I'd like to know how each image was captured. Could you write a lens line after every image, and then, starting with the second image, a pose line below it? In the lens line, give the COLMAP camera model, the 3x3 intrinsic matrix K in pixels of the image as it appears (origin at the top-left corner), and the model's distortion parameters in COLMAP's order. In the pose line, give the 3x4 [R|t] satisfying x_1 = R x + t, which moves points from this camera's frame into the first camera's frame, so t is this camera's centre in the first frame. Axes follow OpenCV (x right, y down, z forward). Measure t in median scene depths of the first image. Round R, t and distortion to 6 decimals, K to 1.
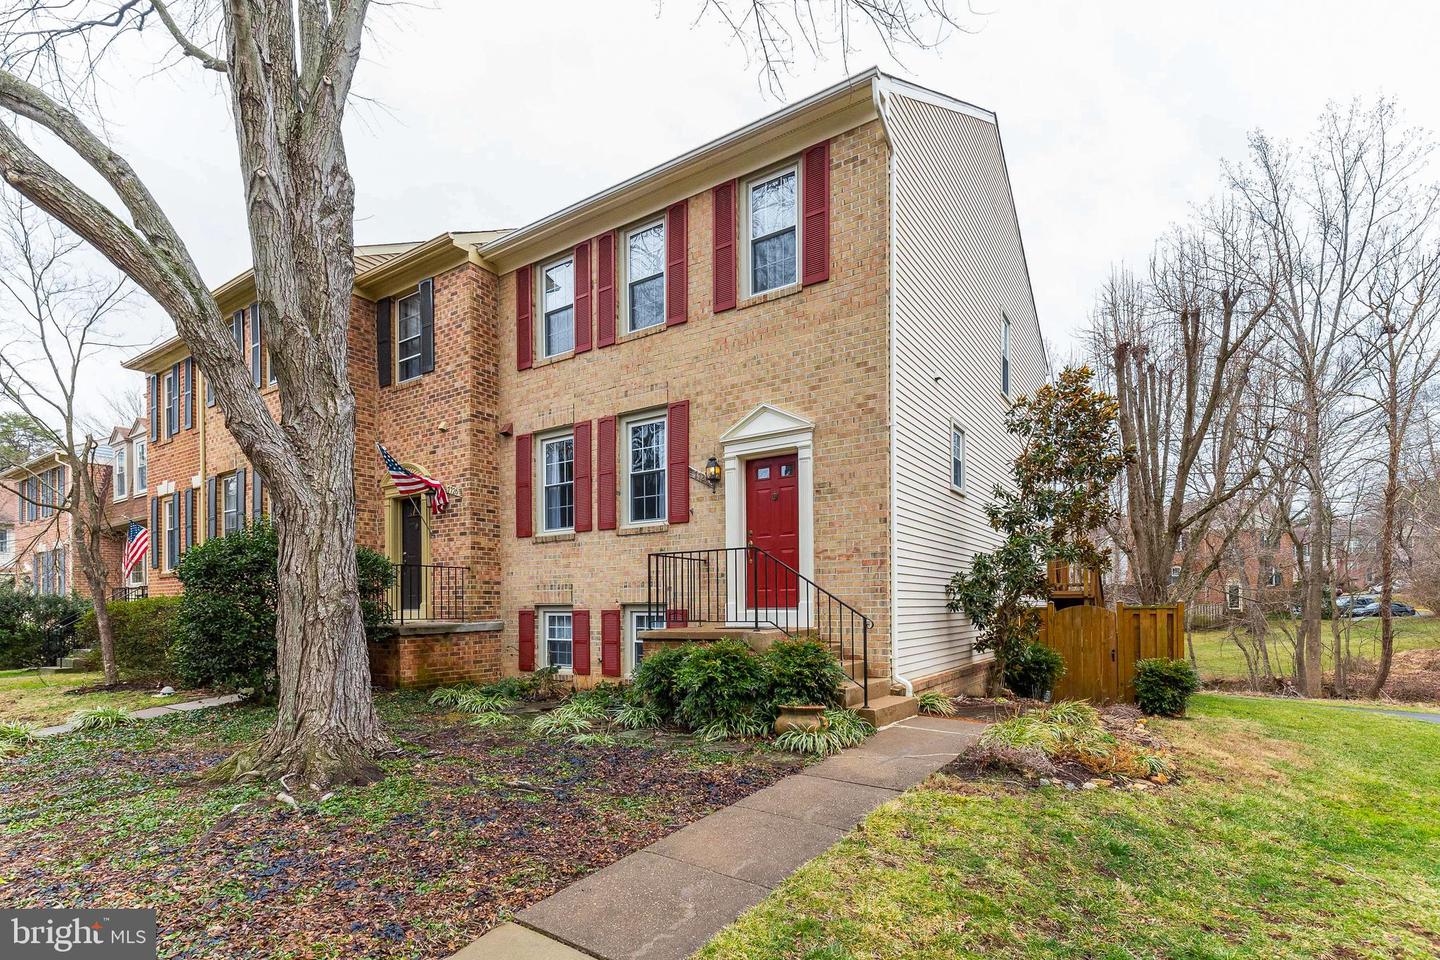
lens RADIAL K [[683.8, 0, 721.0], [0, 683.8, 599.8], [0, 0, 1]] dist [0.004544, -0.000805]
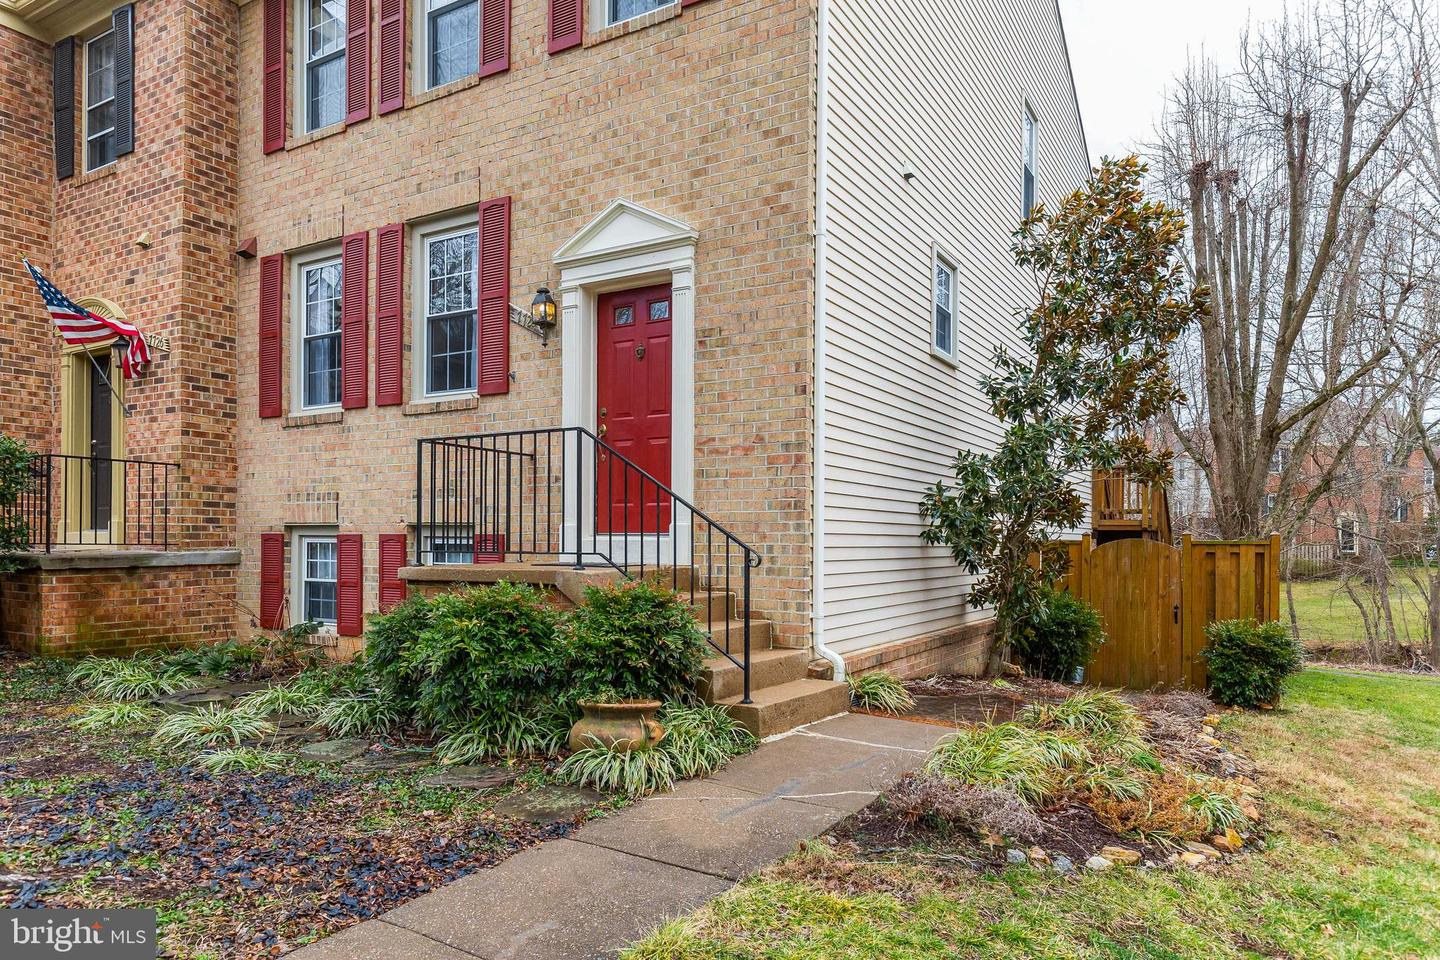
lens RADIAL K [[932.1, 0, 713.9], [0, 932.1, 532.1], [0, 0, 1]] dist [0.000326, 0.001381]
pose [[0.998823, 0.014981, 0.046141, 0.097592], [-0.015077, 0.999885, 0.001739, 0.007689], [-0.046110, -0.002432, 0.998933, 0.139333]]
